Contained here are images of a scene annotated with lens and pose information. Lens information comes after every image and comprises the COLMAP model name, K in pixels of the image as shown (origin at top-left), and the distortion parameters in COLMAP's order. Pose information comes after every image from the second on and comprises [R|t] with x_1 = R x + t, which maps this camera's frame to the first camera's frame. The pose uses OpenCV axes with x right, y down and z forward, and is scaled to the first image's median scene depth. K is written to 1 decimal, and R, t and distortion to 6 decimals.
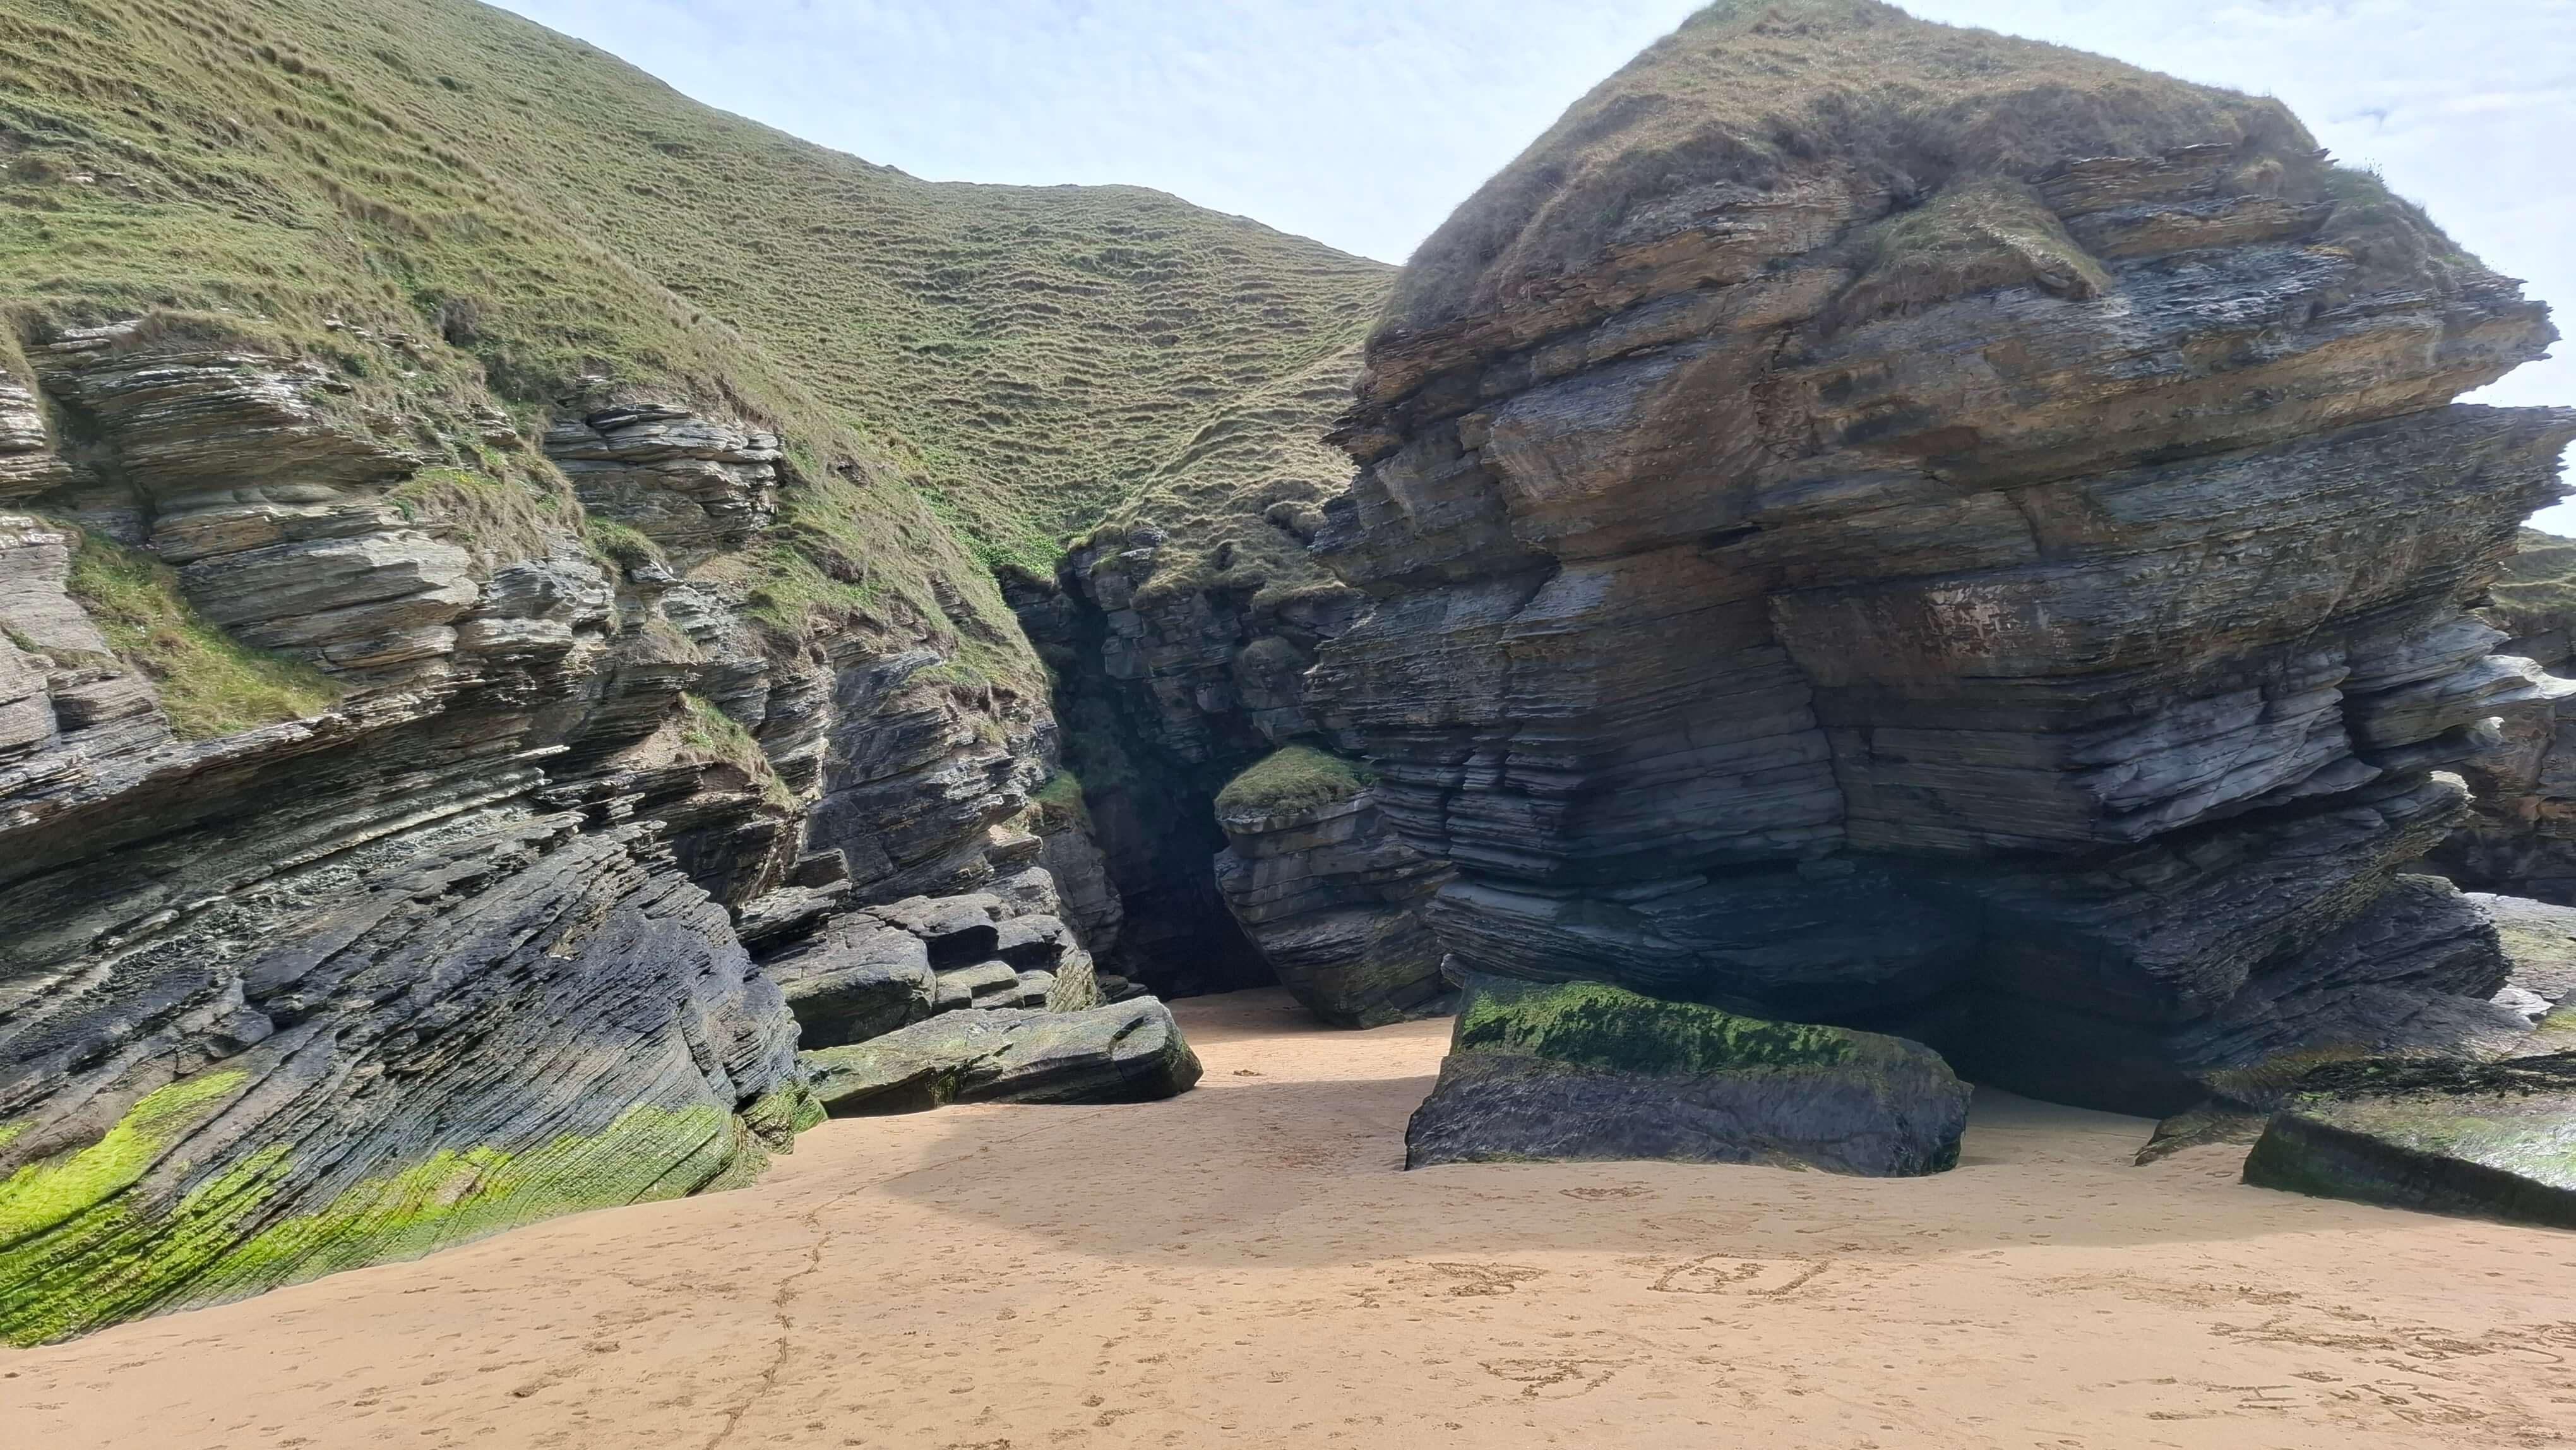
lens RADIAL K [[1877.0, 0, 1319.8], [0, 1877.0, 677.4], [0, 0, 1]] dist [0.123572, -0.192206]
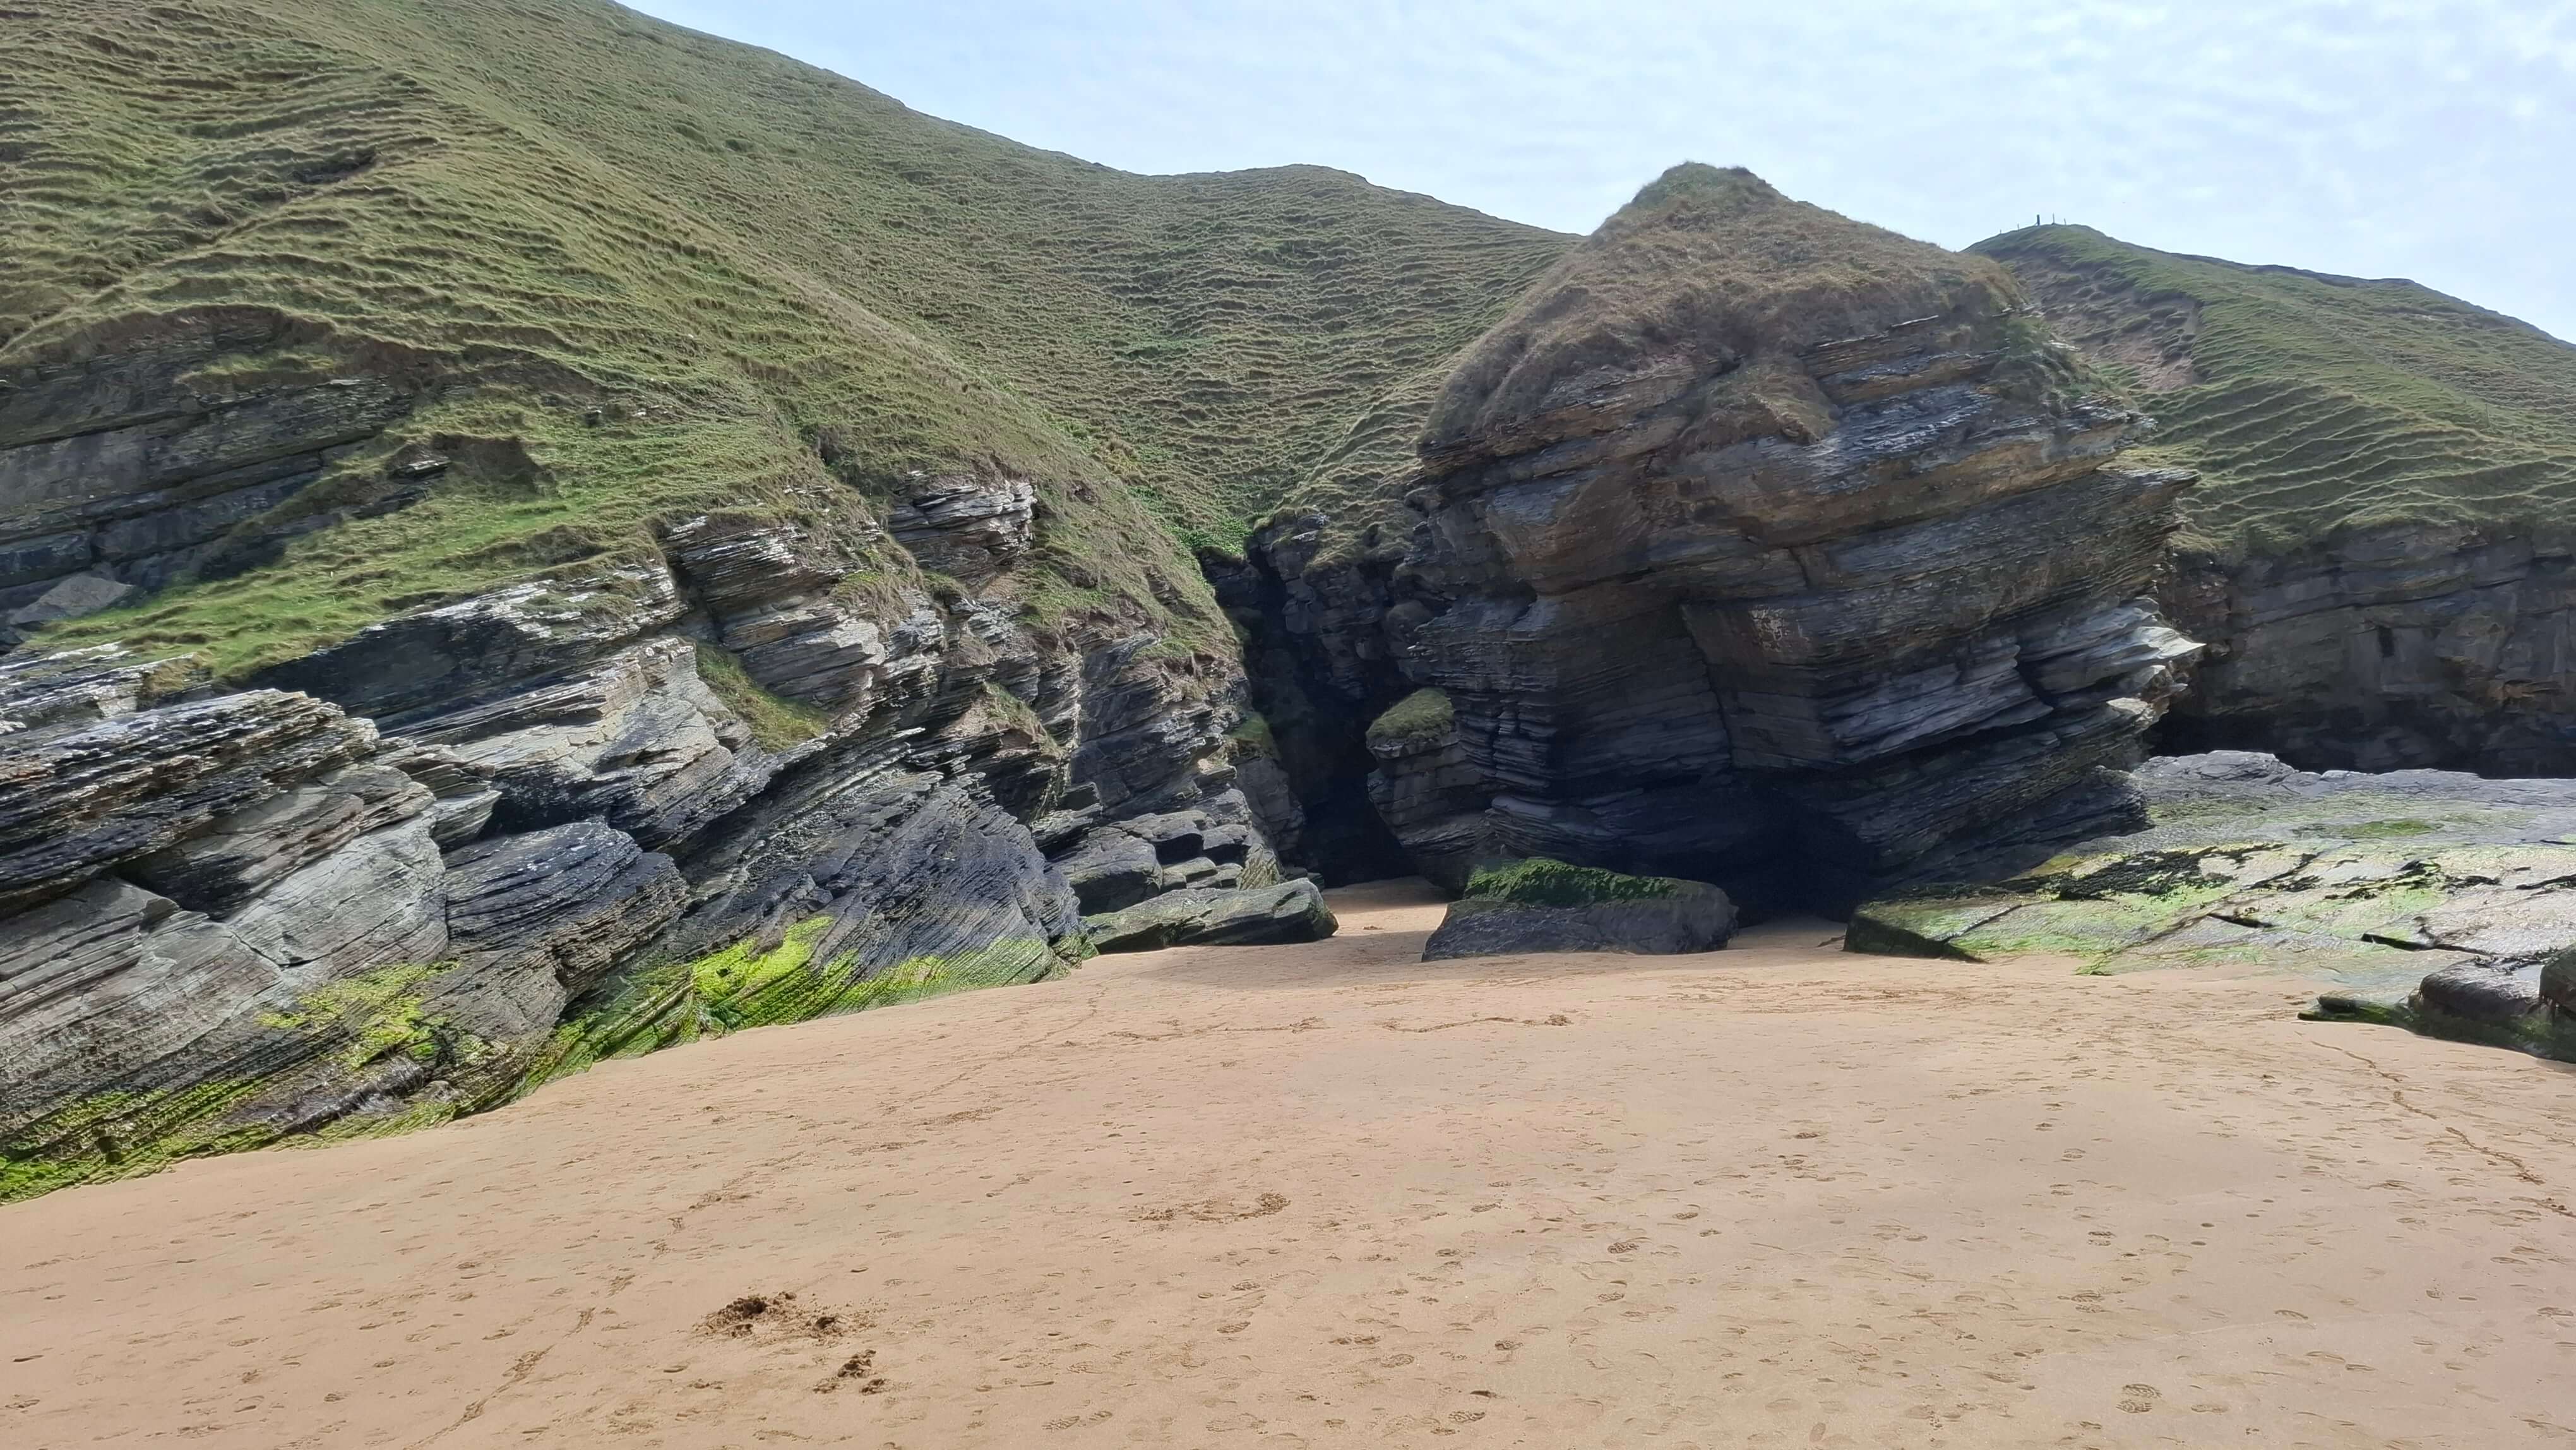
lens RADIAL K [[1877.0, 0, 1319.8], [0, 1877.0, 677.4], [0, 0, 1]] dist [0.123572, -0.192206]
pose [[0.991934, -0.041509, -0.119765, 0.113763], [0.047932, 0.997535, 0.051258, -0.067442], [0.117342, -0.056585, 0.991478, -0.487321]]
